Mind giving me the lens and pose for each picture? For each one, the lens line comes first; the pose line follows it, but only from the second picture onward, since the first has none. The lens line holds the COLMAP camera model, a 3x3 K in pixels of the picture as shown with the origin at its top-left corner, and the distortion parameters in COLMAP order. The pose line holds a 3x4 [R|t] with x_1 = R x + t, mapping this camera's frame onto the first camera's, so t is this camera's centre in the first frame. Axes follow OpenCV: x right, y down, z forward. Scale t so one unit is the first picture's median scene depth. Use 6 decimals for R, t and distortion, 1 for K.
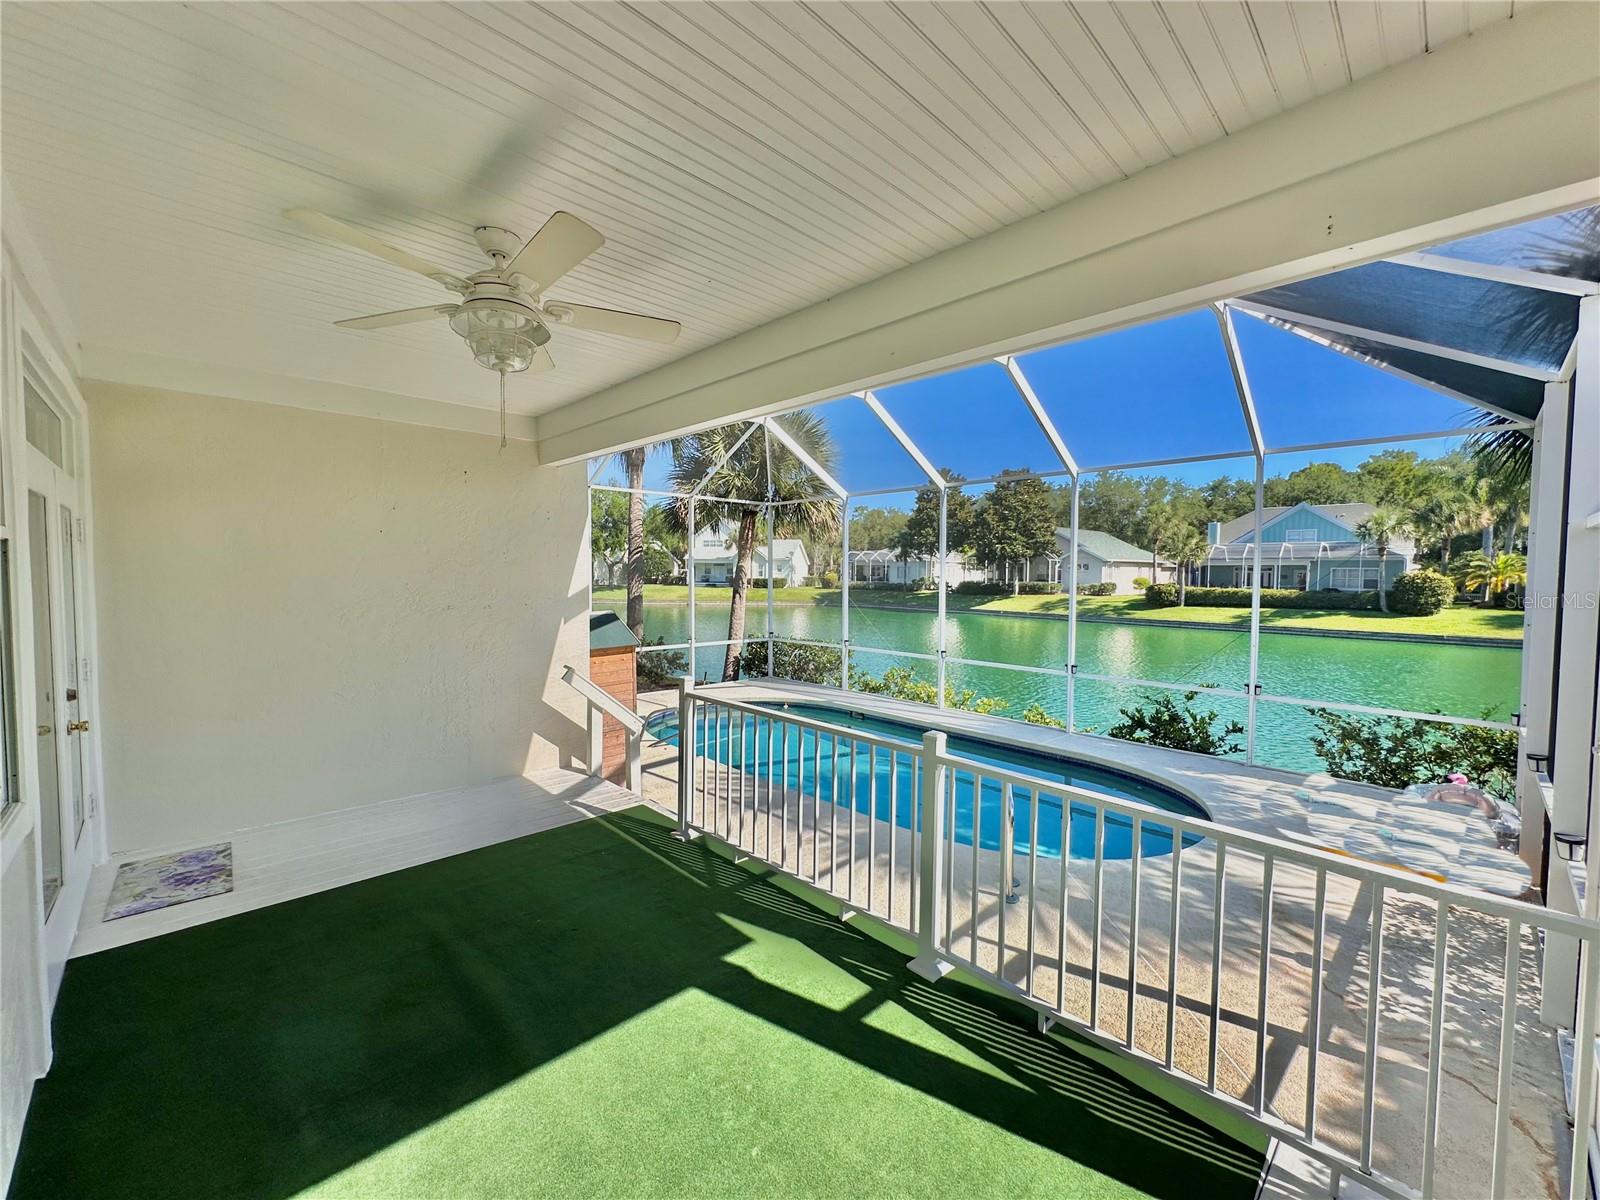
lens RADIAL K [[647.4, 0, 788.3], [0, 647.4, 594.3], [0, 0, 1]] dist [-0.007505, 0.002075]
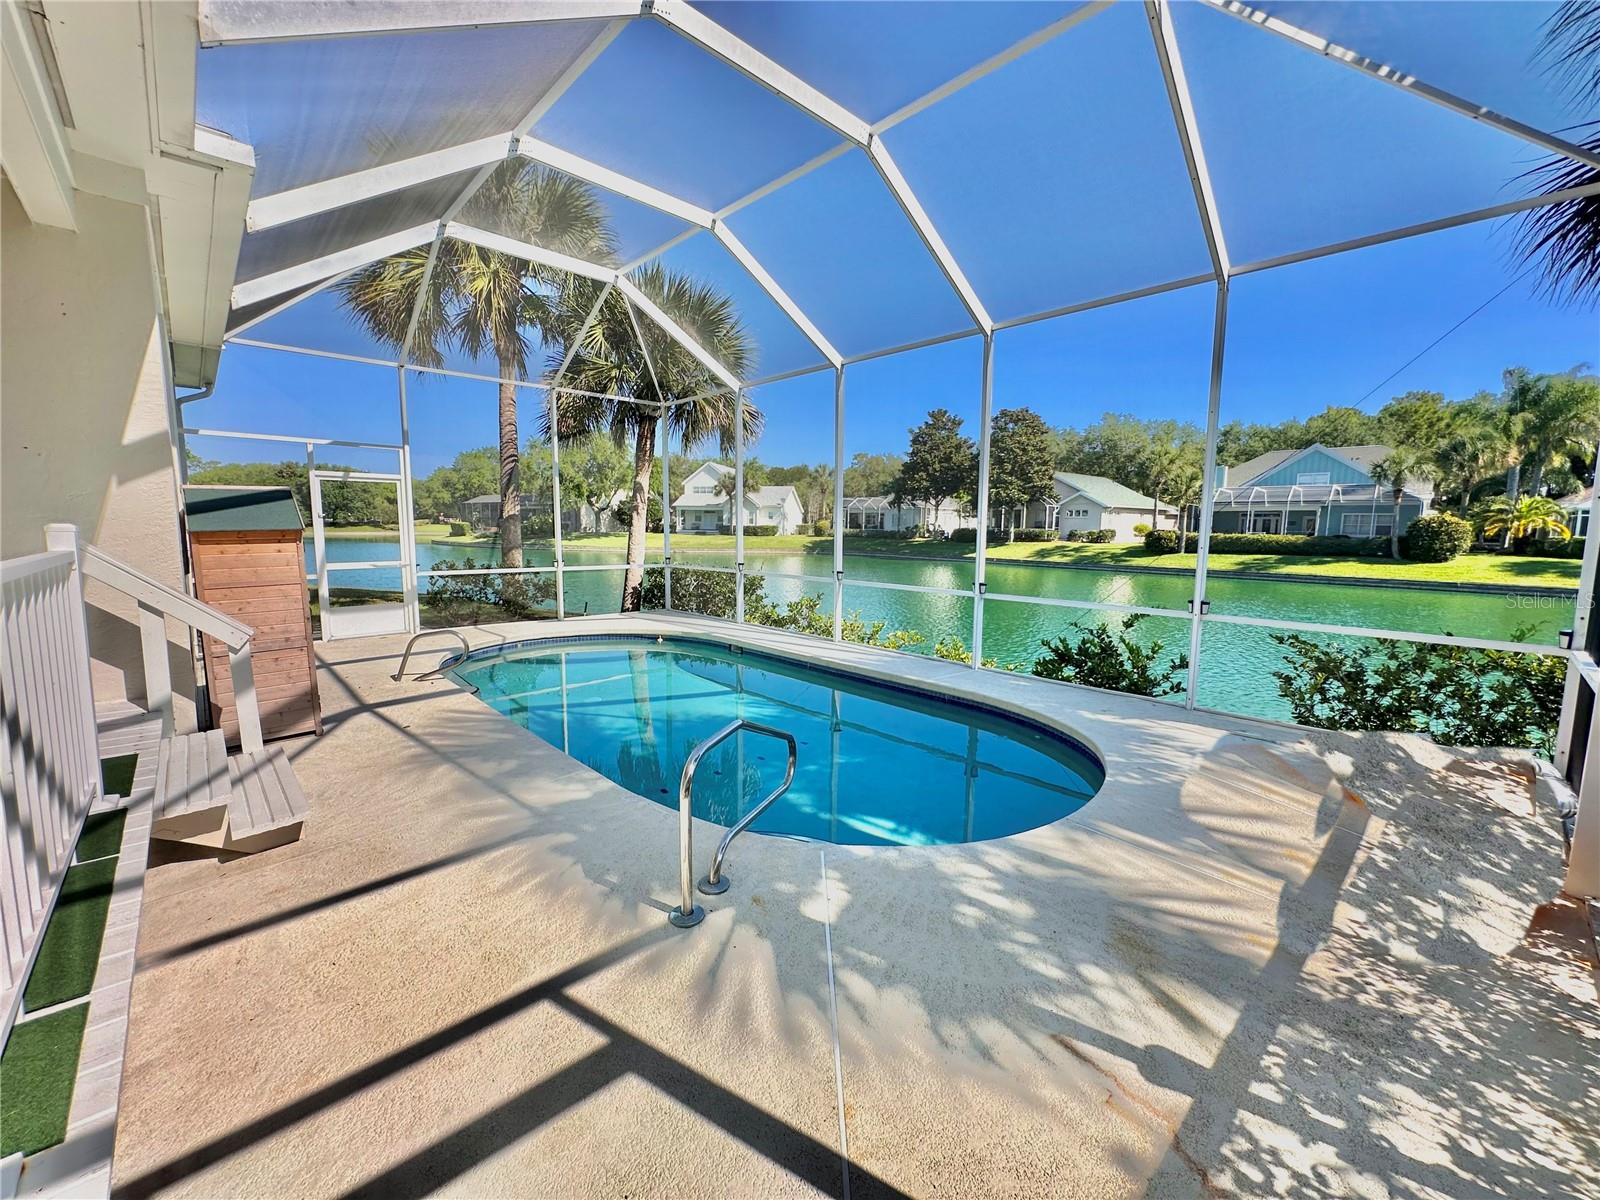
lens RADIAL K [[647.4, 0, 788.5], [0, 647.4, 595.7], [0, 0, 1]] dist [-0.007505, 0.002075]
pose [[0.999943, 0.003969, -0.009864, 0.048009], [-0.003222, 0.997206, 0.074630, 0.015035], [0.010132, -0.074594, 0.997163, 0.048337]]
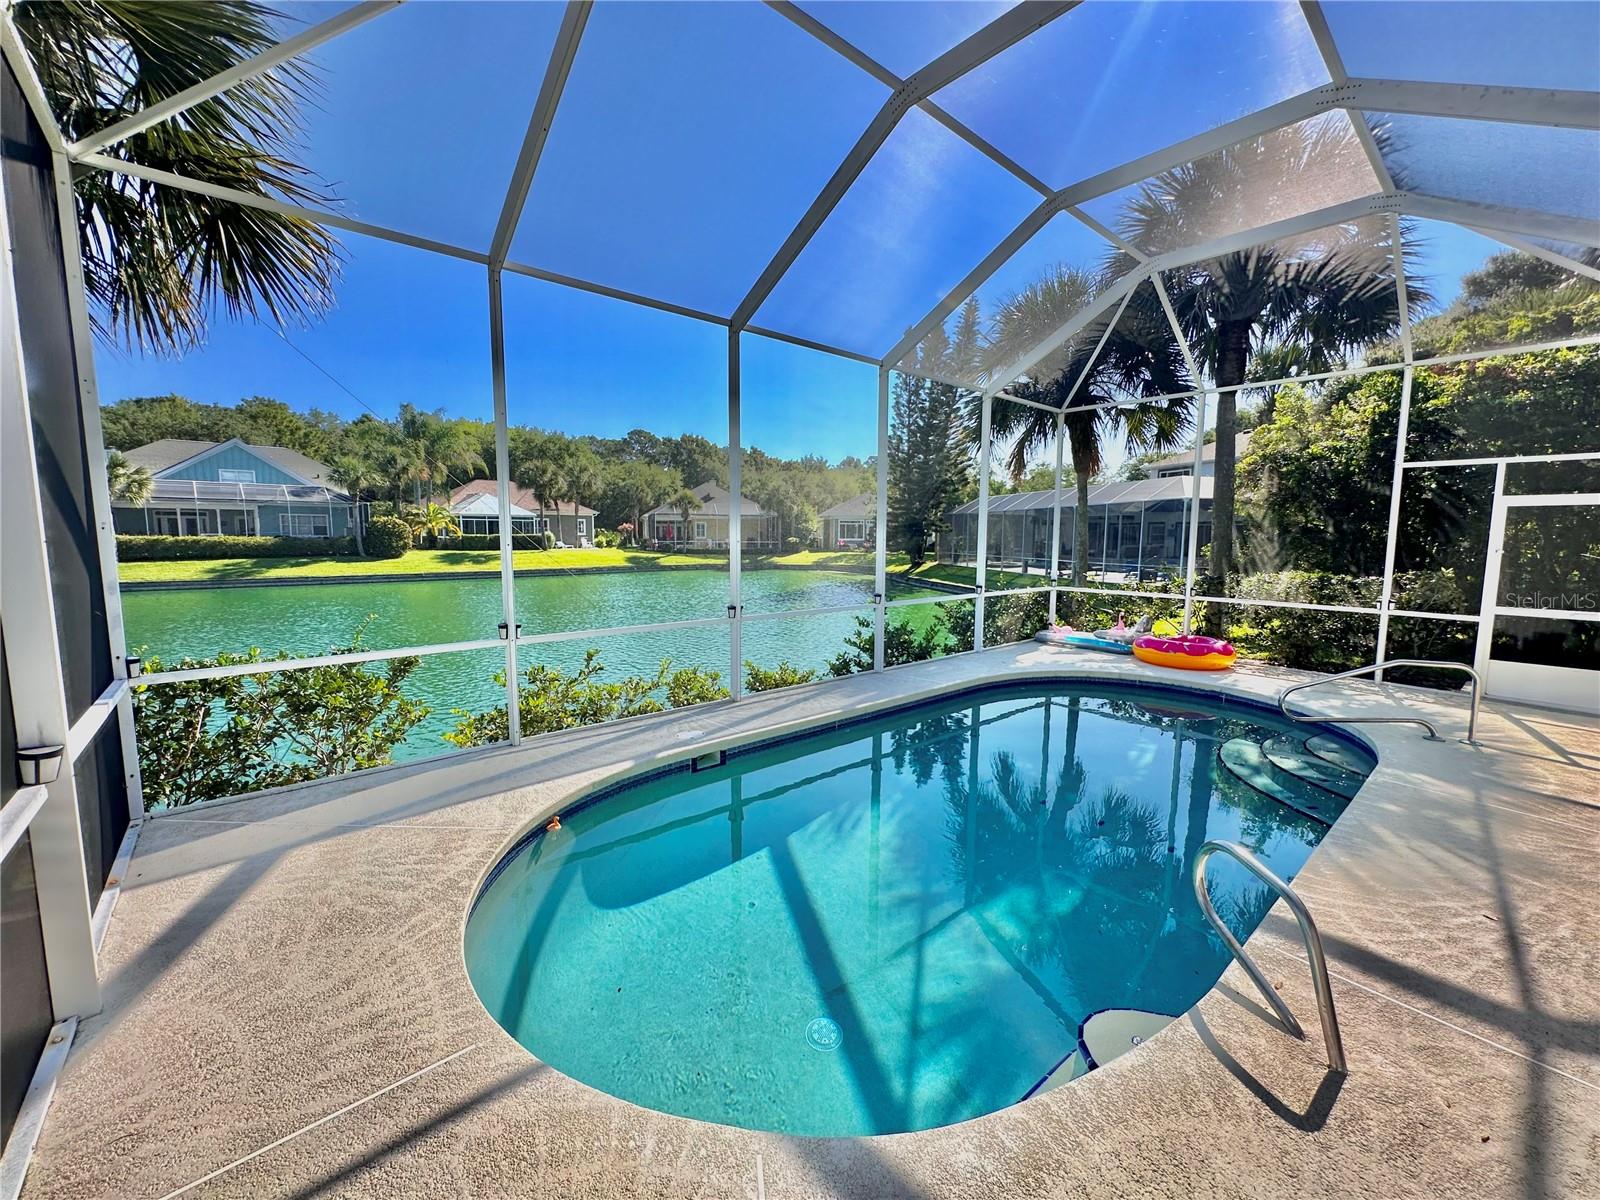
lens RADIAL K [[647.4, 0, 804.4], [0, 647.4, 600.1], [0, 0, 1]] dist [-0.007505, 0.002075]
pose [[0.039397, -0.110218, 0.993126, -0.102631], [0.026417, 0.993665, 0.109230, 0.002677], [-0.998874, 0.021932, 0.042059, 0.249534]]
